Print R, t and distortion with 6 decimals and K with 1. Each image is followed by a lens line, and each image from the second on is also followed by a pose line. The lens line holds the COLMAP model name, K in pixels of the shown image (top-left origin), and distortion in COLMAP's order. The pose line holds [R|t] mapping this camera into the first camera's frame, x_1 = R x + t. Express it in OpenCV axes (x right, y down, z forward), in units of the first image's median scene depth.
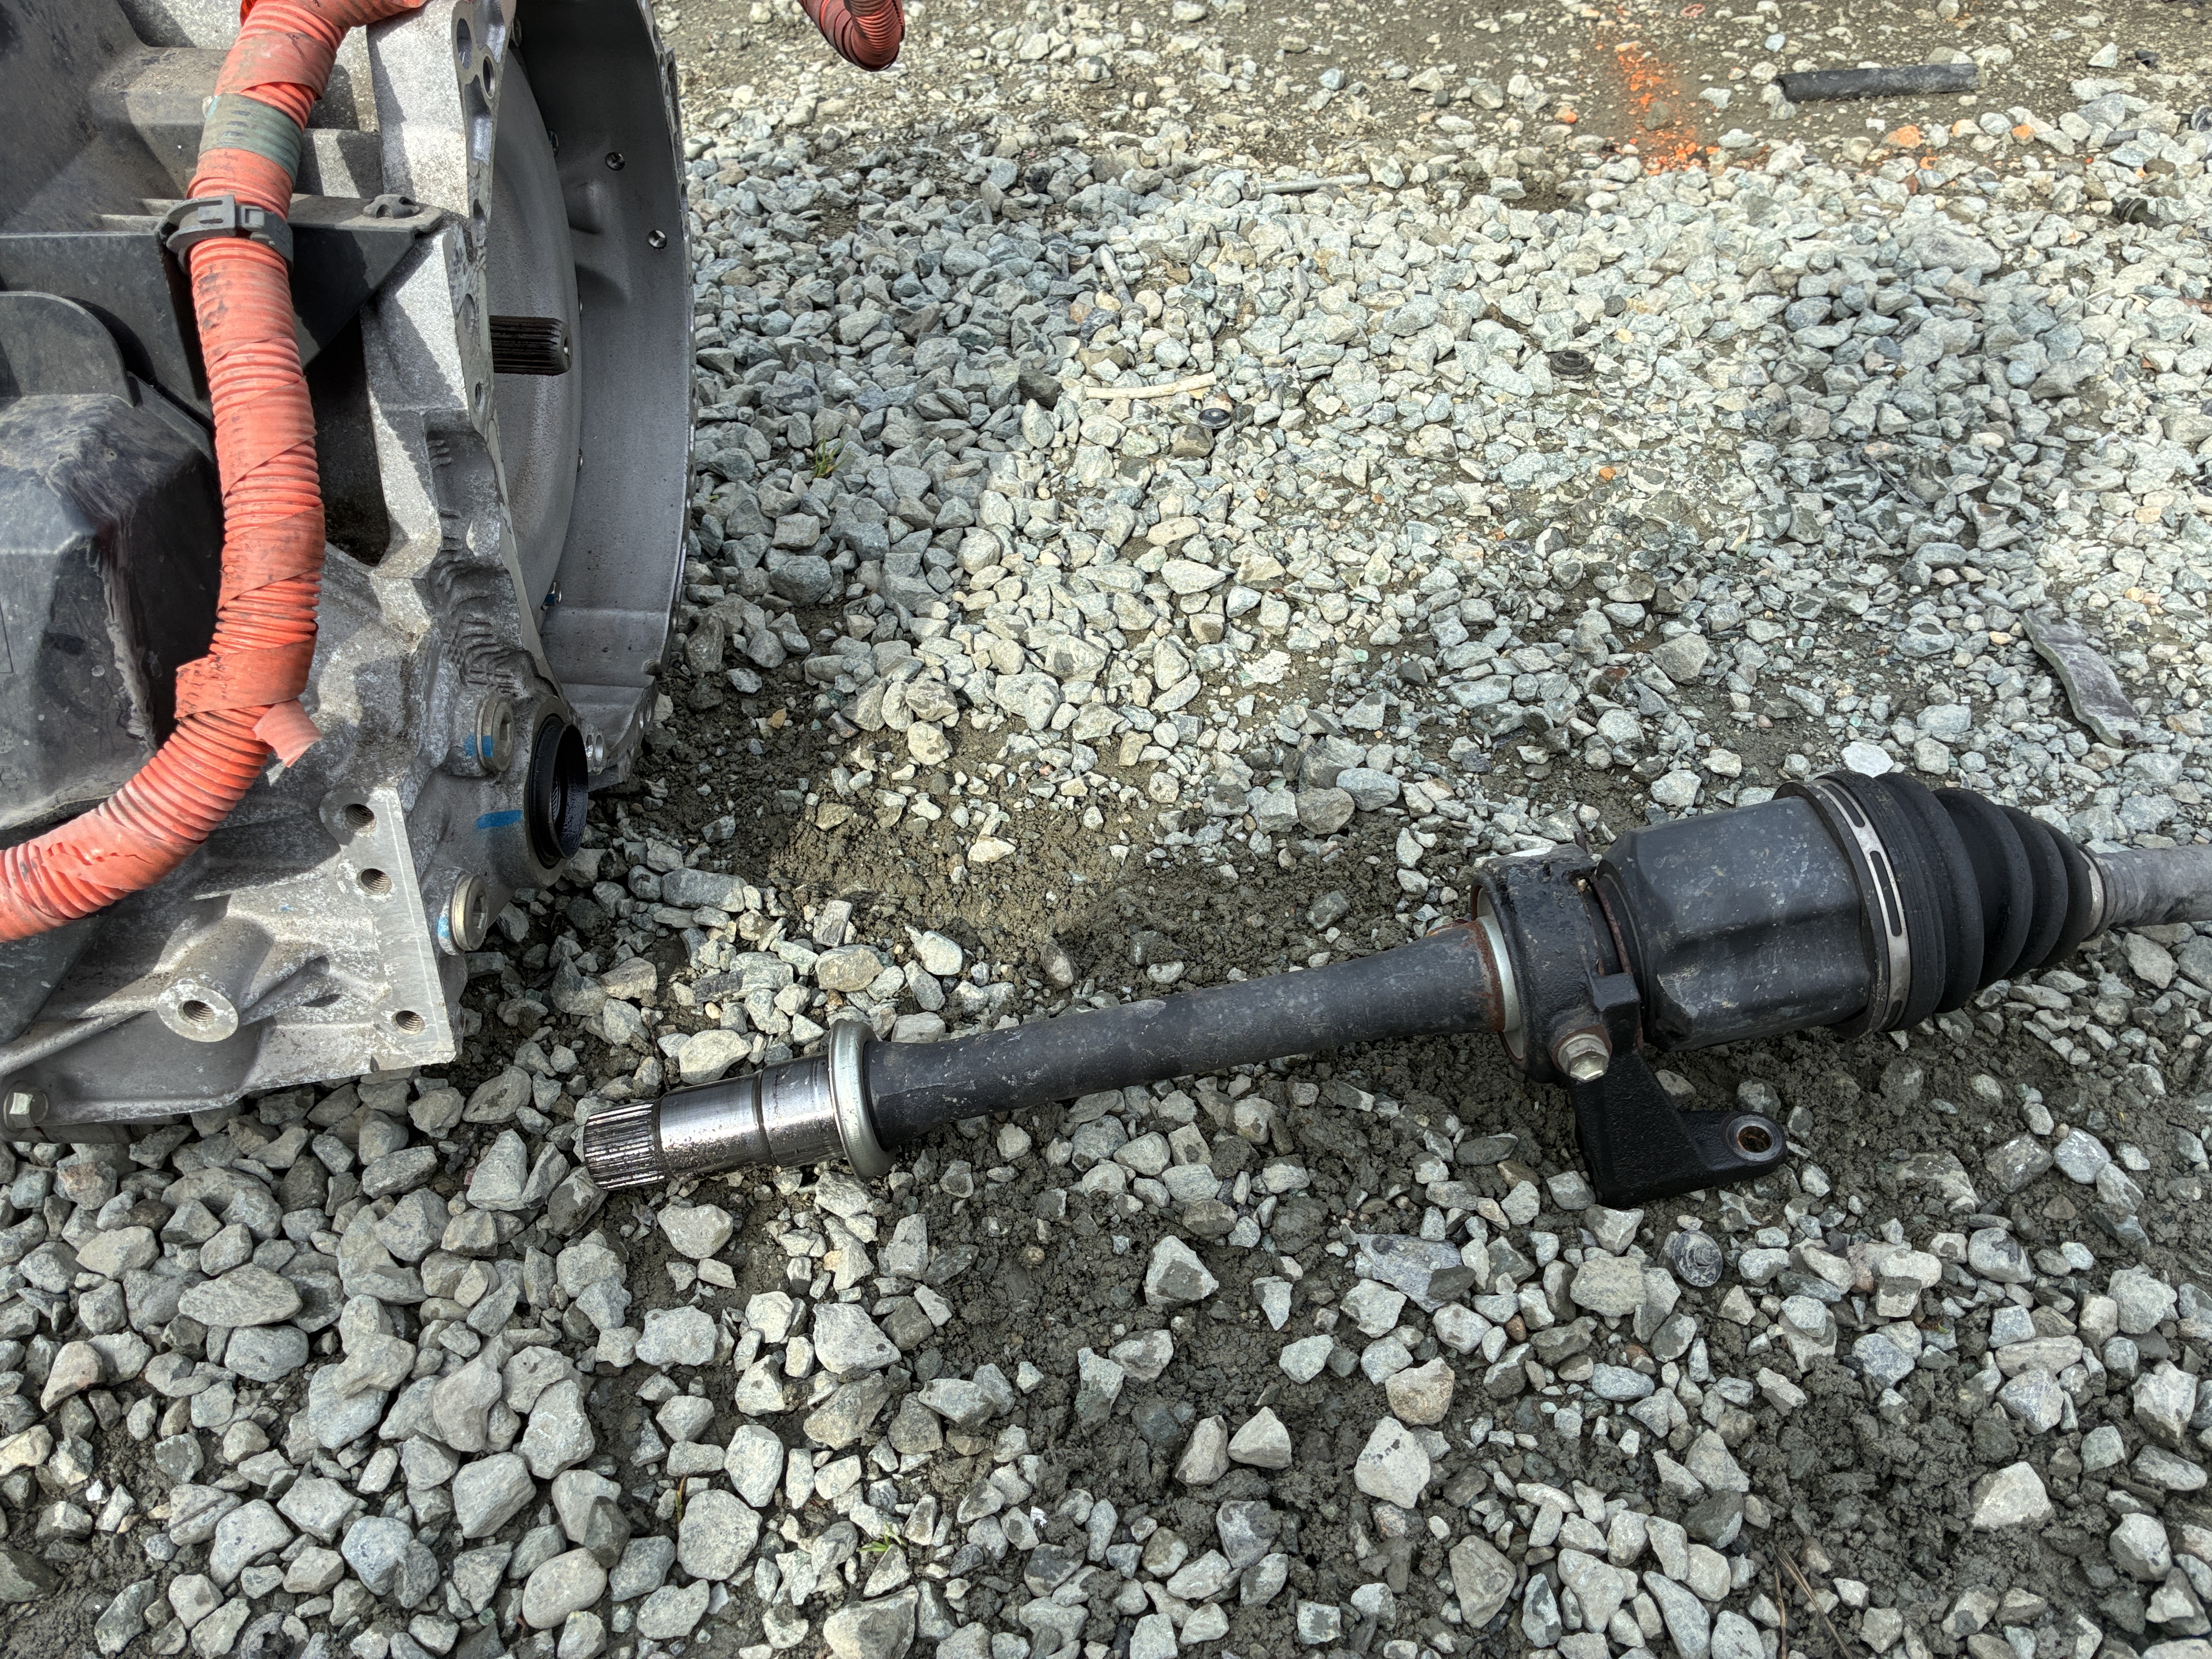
lens RADIAL K [[1690.3, 0, 1111.7], [0, 1690.3, 807.1], [0, 0, 1]] dist [0.036005, -0.038032]
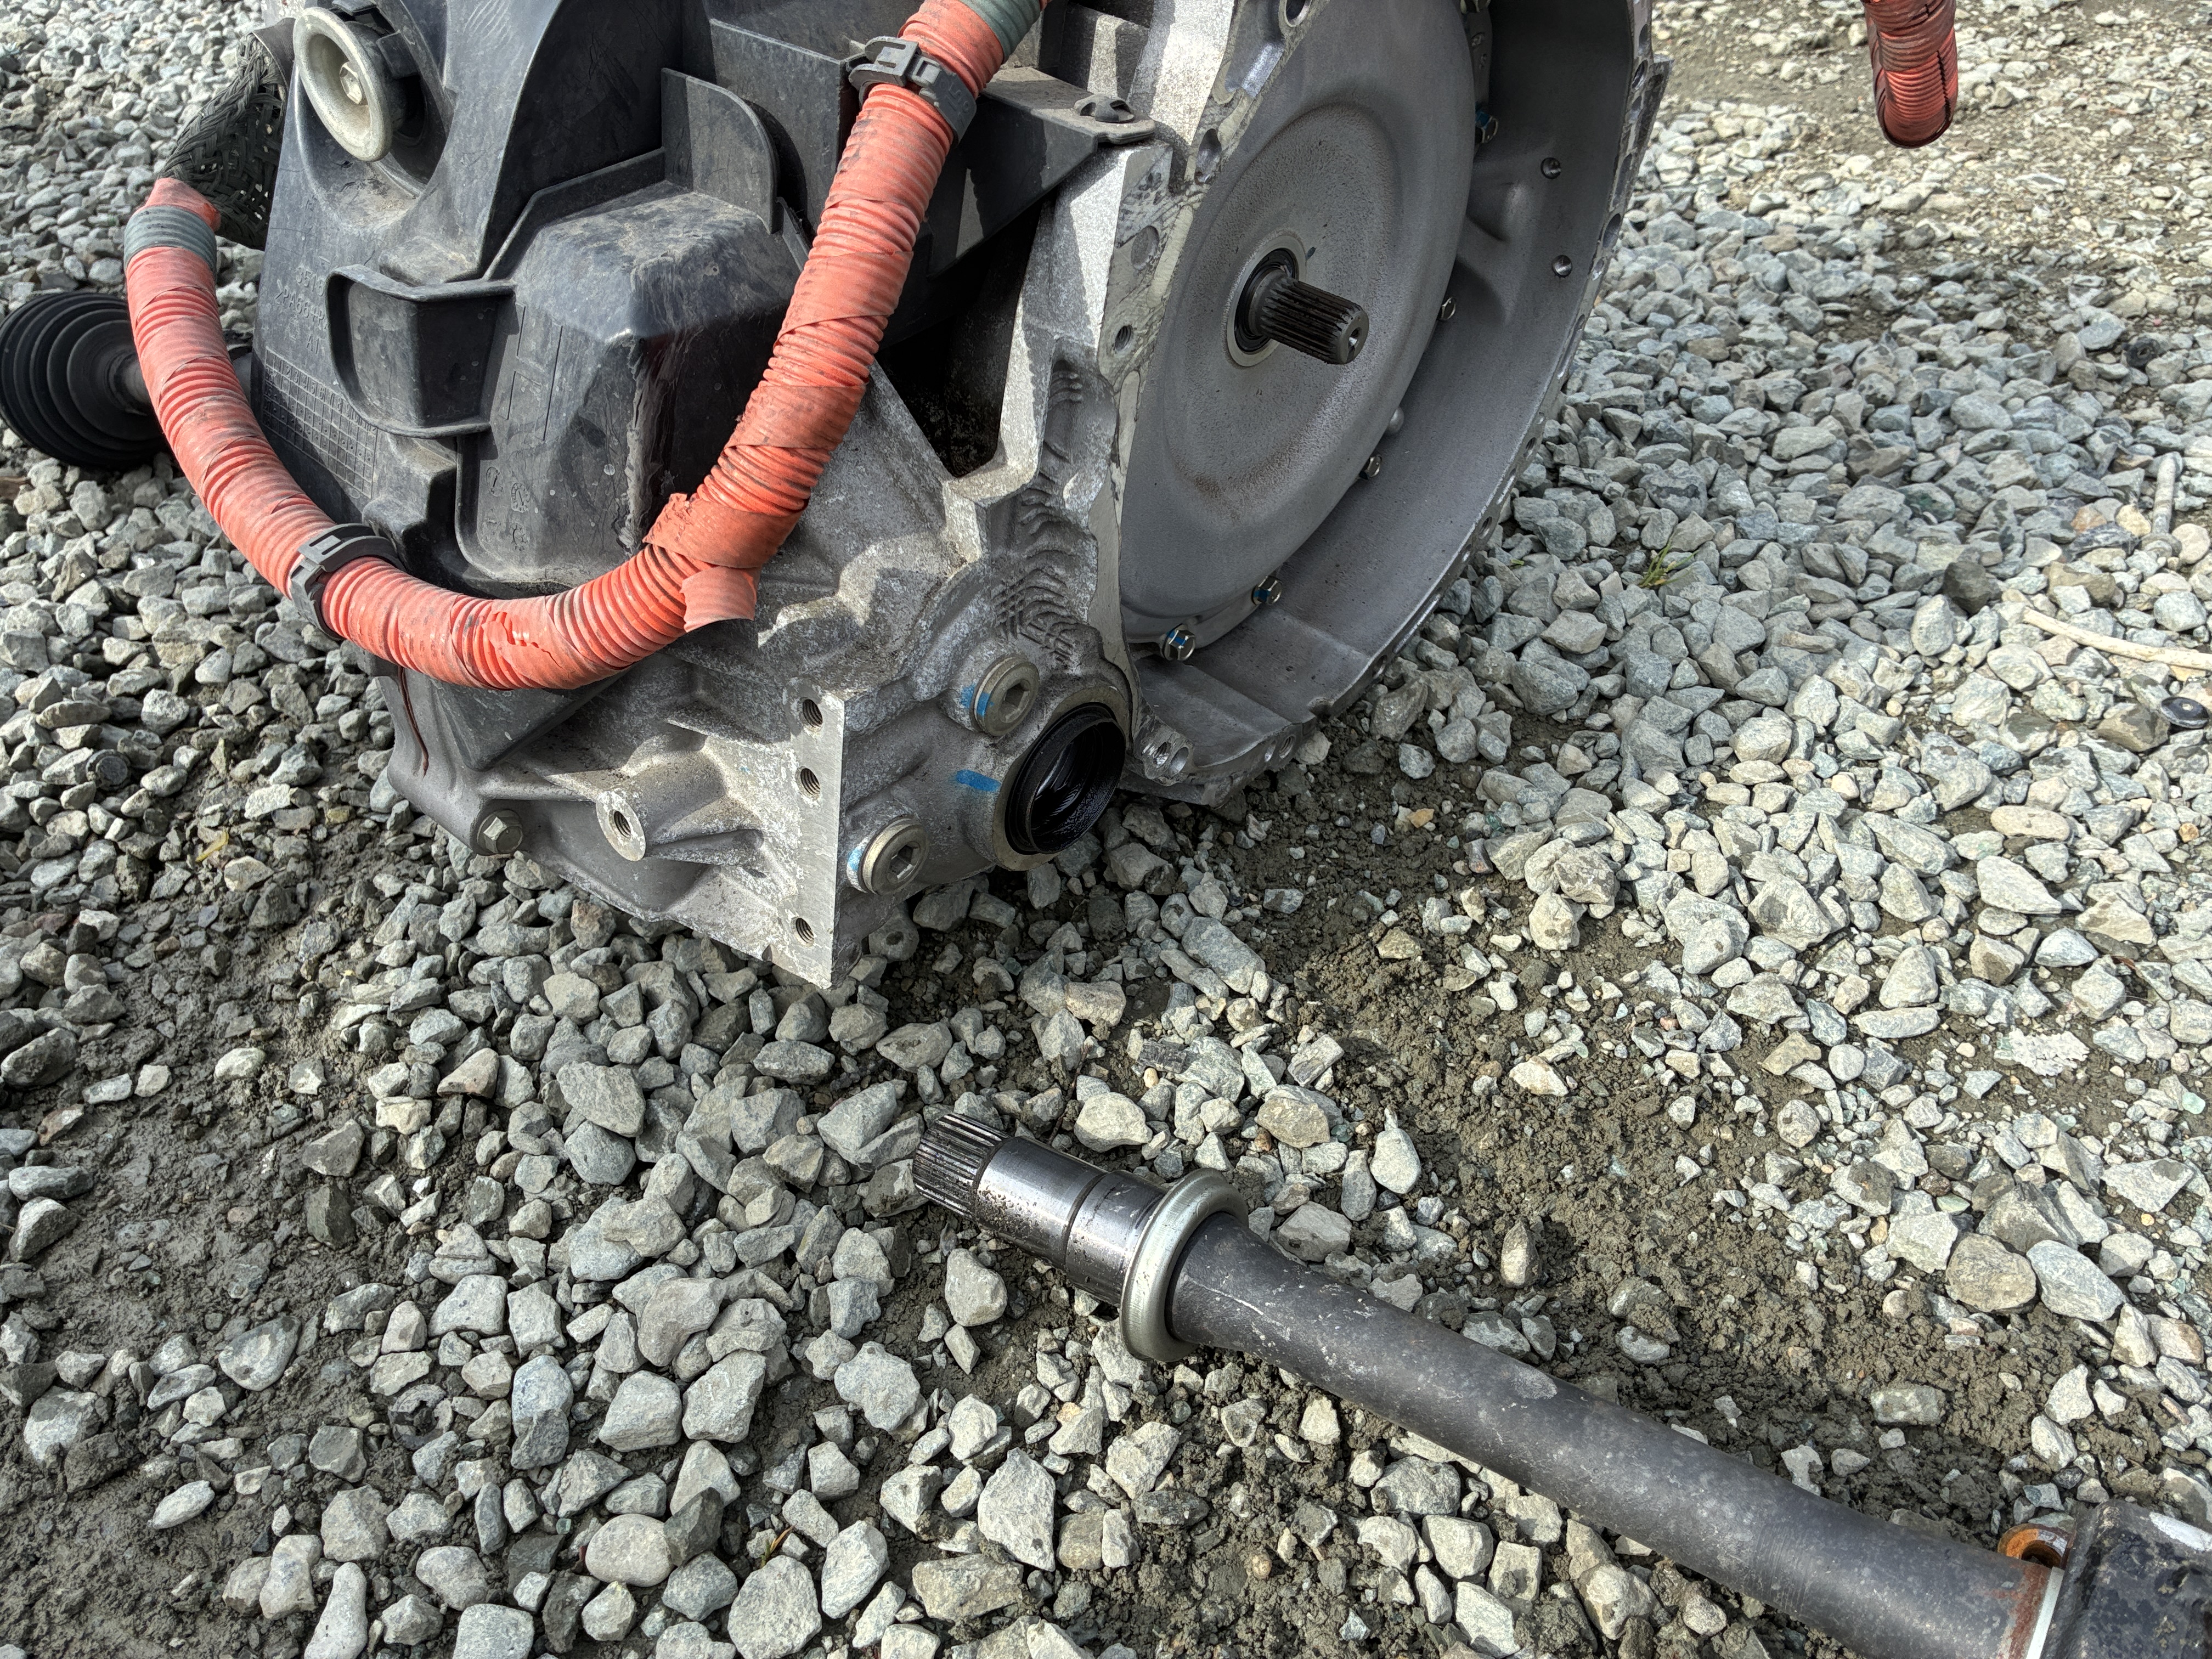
lens RADIAL K [[1690.3, 0, 1111.7], [0, 1690.3, 807.1], [0, 0, 1]] dist [0.036005, -0.038032]
pose [[0.759304, 0.431791, -0.486840, 0.105524], [-0.442717, 0.891086, 0.099840, -0.076356], [0.476927, 0.139723, 0.867766, 0.184638]]
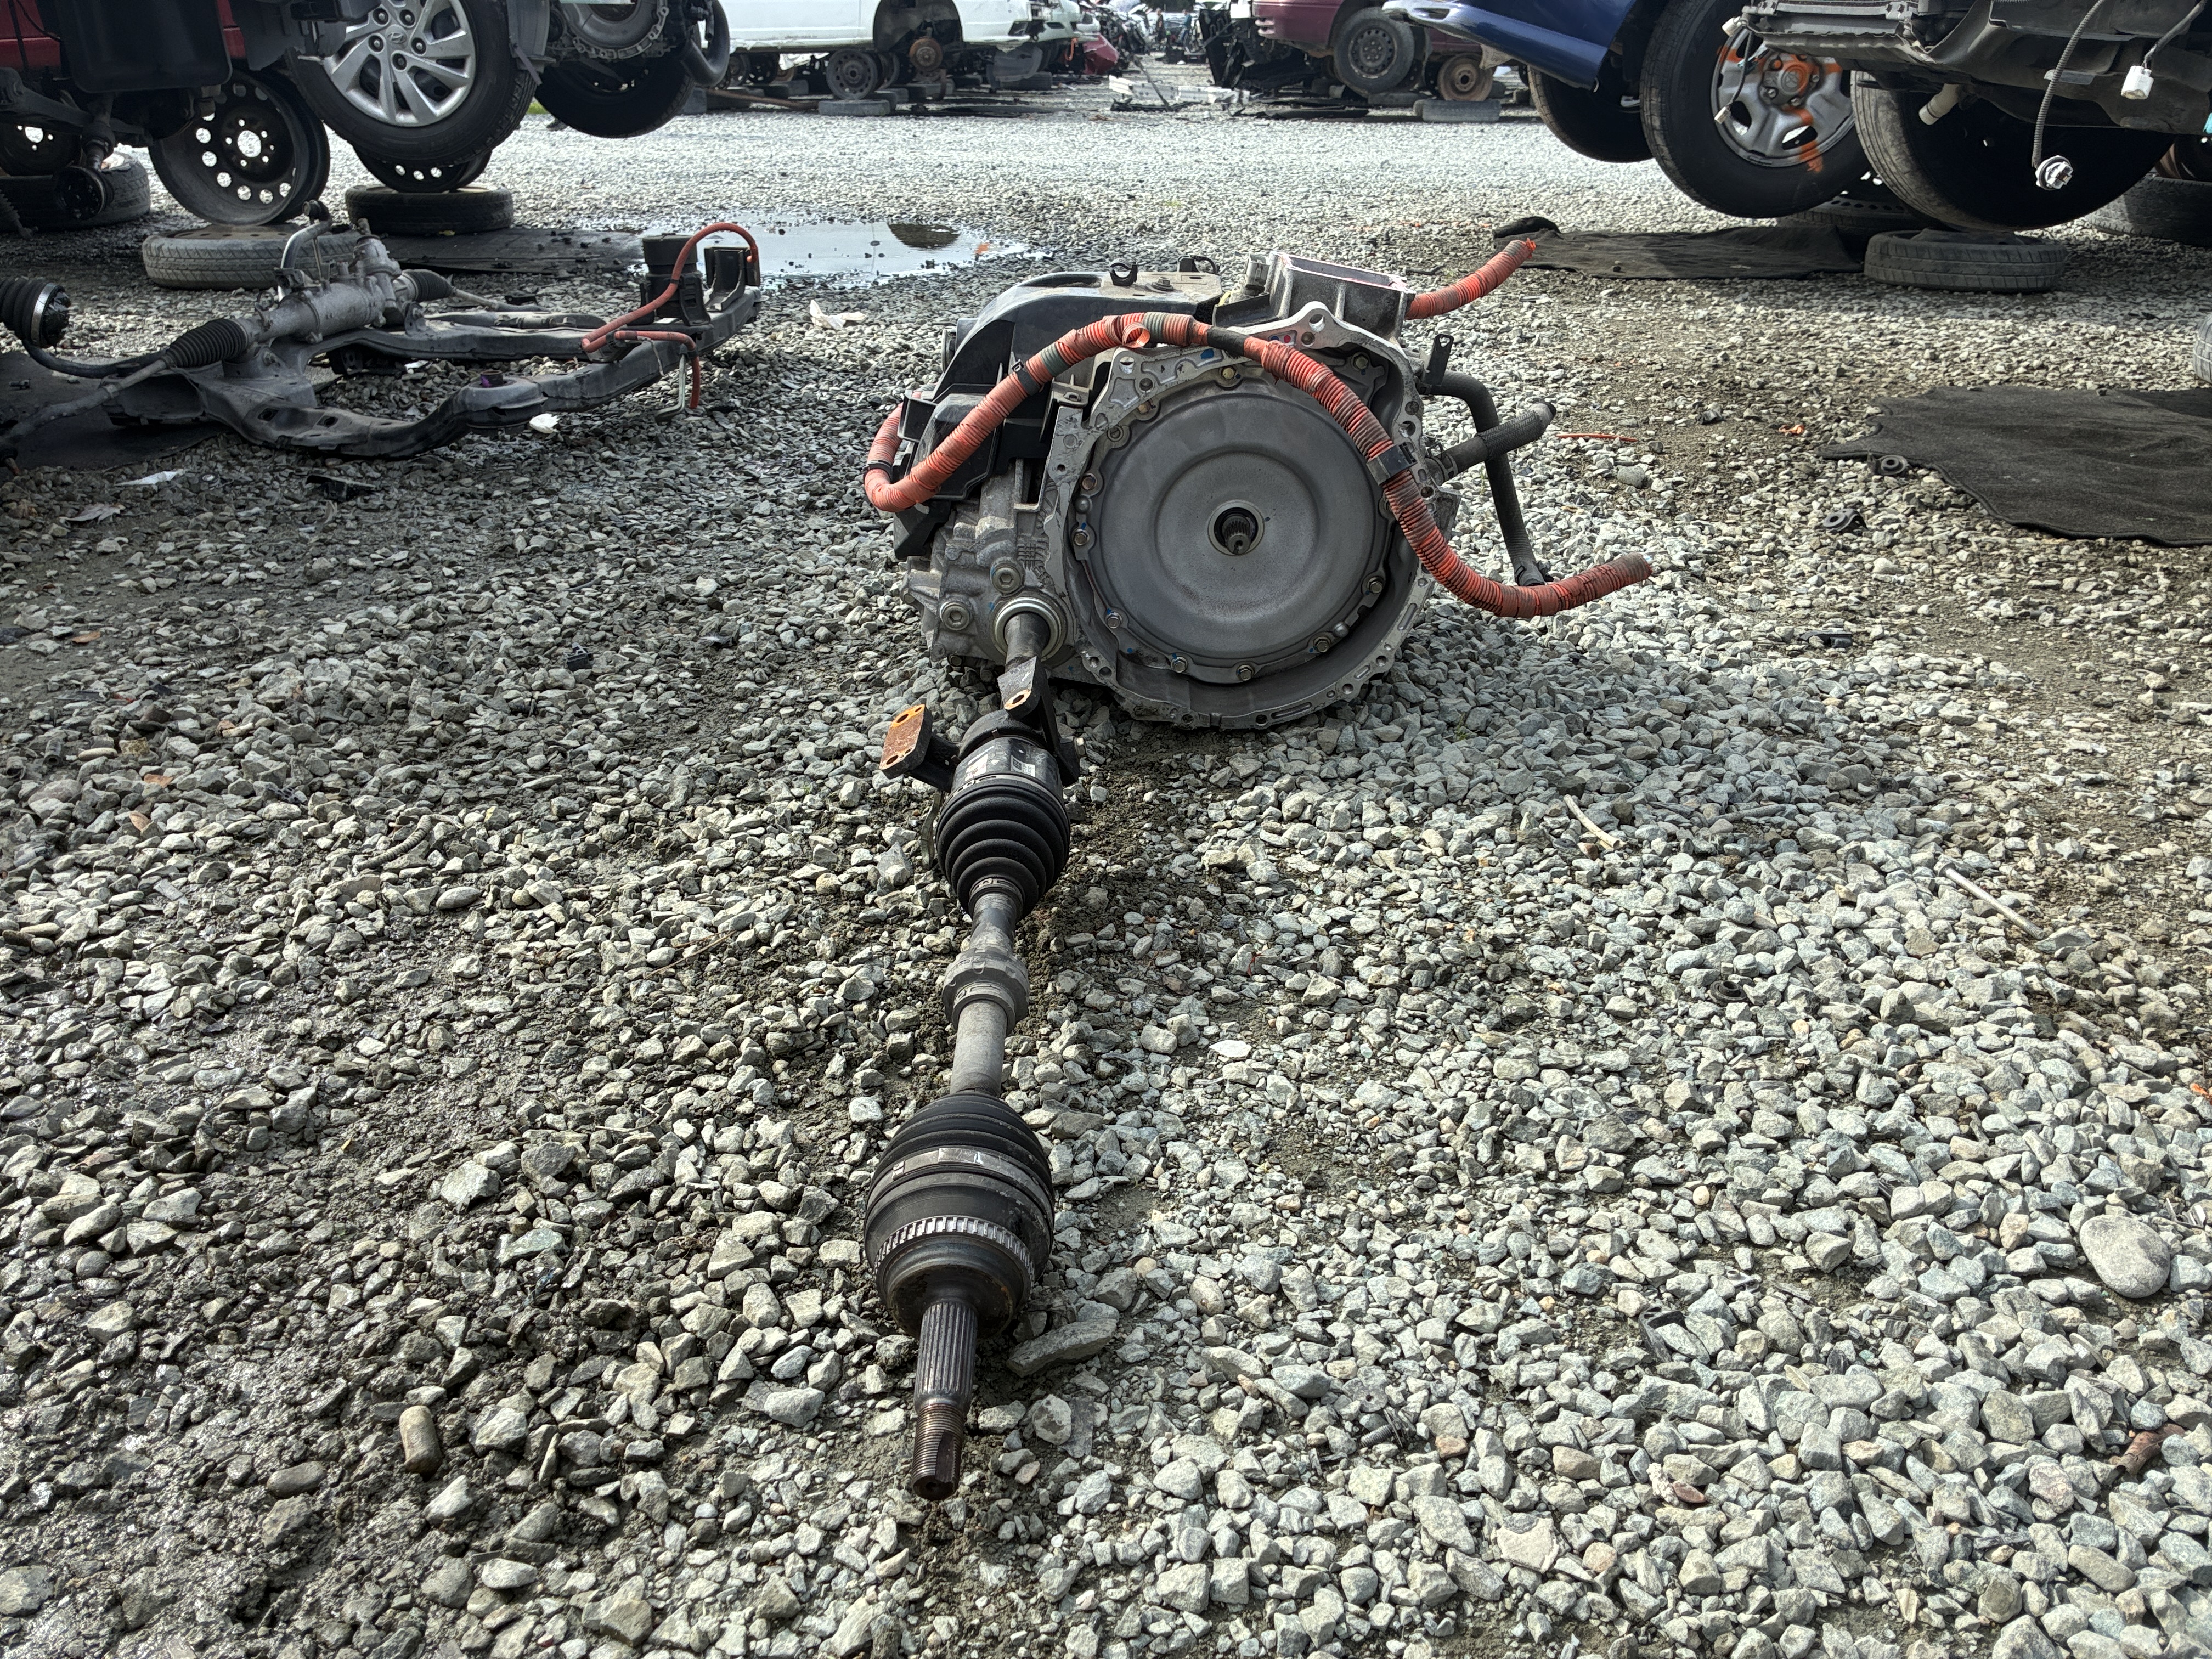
lens RADIAL K [[1666.2, 0, 1106.0], [0, 1666.2, 829.5], [0, 0, 1]] dist [0.038027, -0.047509]
pose [[0.004249, 0.460576, -0.887610, 1.586246], [-0.714212, 0.622662, 0.319677, -0.509688], [0.699917, 0.632583, 0.331594, 0.341606]]
